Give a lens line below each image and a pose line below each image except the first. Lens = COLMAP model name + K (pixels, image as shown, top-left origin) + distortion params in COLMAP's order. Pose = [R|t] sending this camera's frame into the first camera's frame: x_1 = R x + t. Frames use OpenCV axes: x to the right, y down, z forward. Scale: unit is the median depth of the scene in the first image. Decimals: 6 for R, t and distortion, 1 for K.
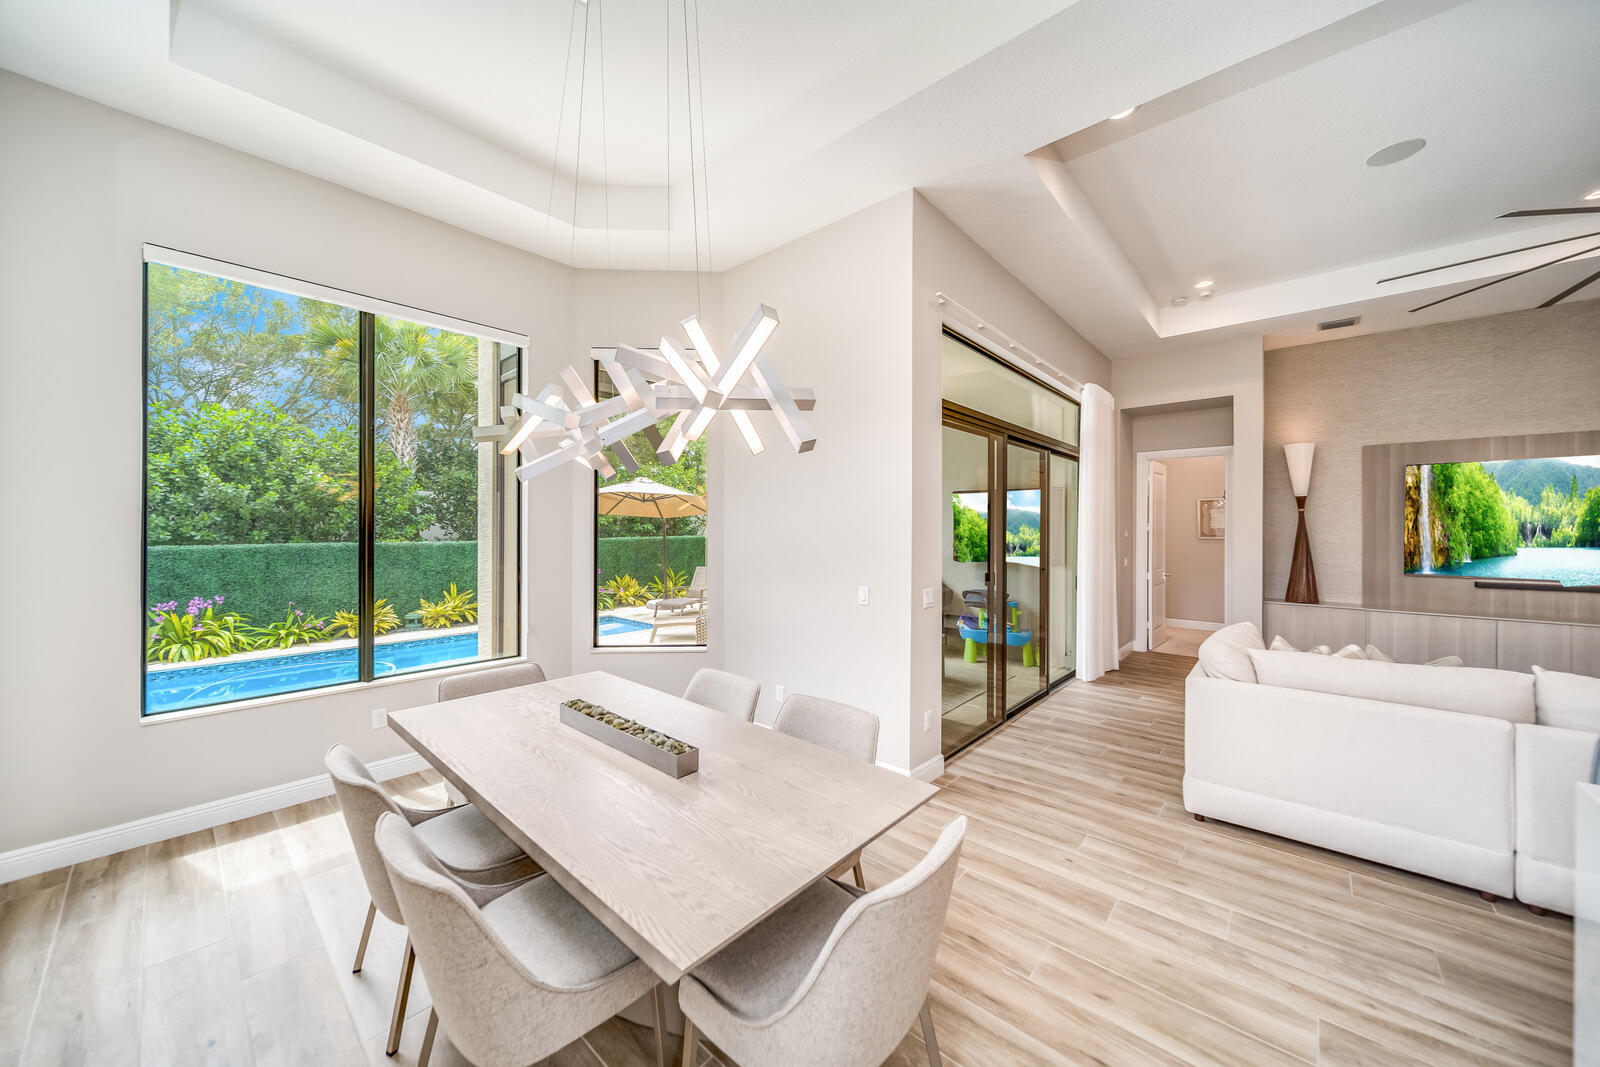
lens RADIAL K [[561.7, 0, 815.0], [0, 561.7, 522.6], [0, 0, 1]] dist [-0.002059, -0.001118]
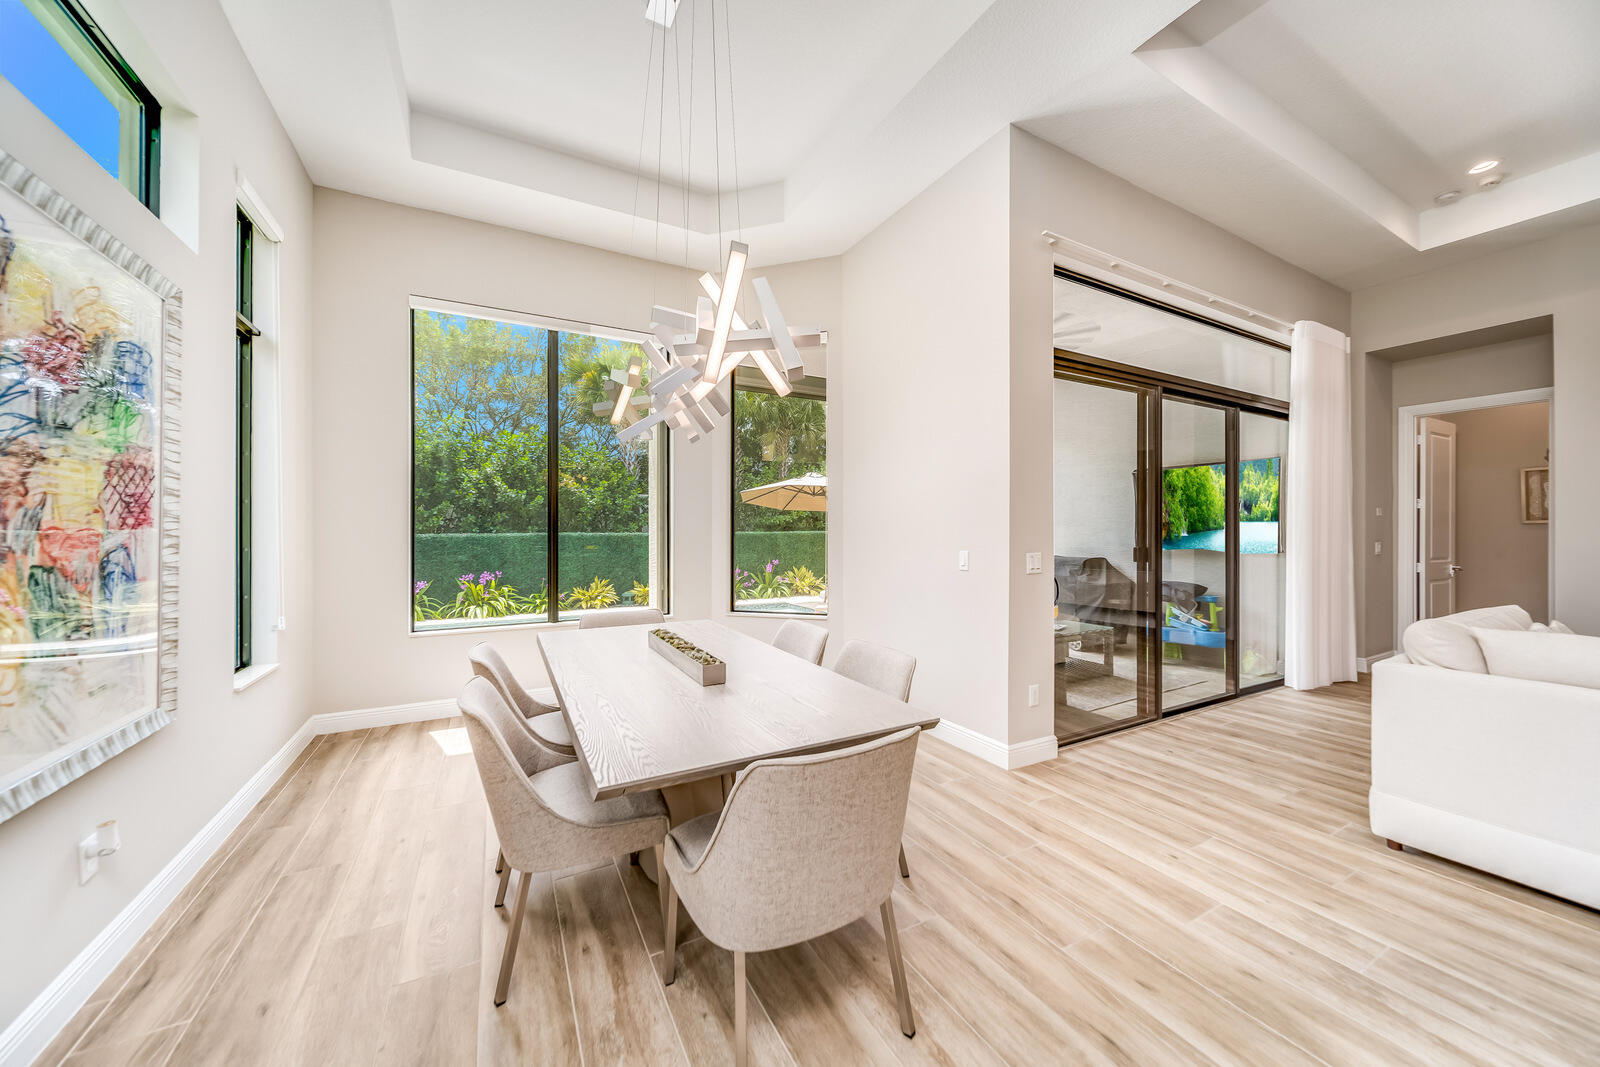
lens RADIAL K [[561.7, 0, 811.1], [0, 561.7, 525.1], [0, 0, 1]] dist [-0.002059, -0.001118]
pose [[0.941632, -0.008974, -0.336525, 0.159323], [0.009356, 0.999956, -0.000487, 0.065617], [0.336515, -0.002689, 0.941674, 0.008357]]
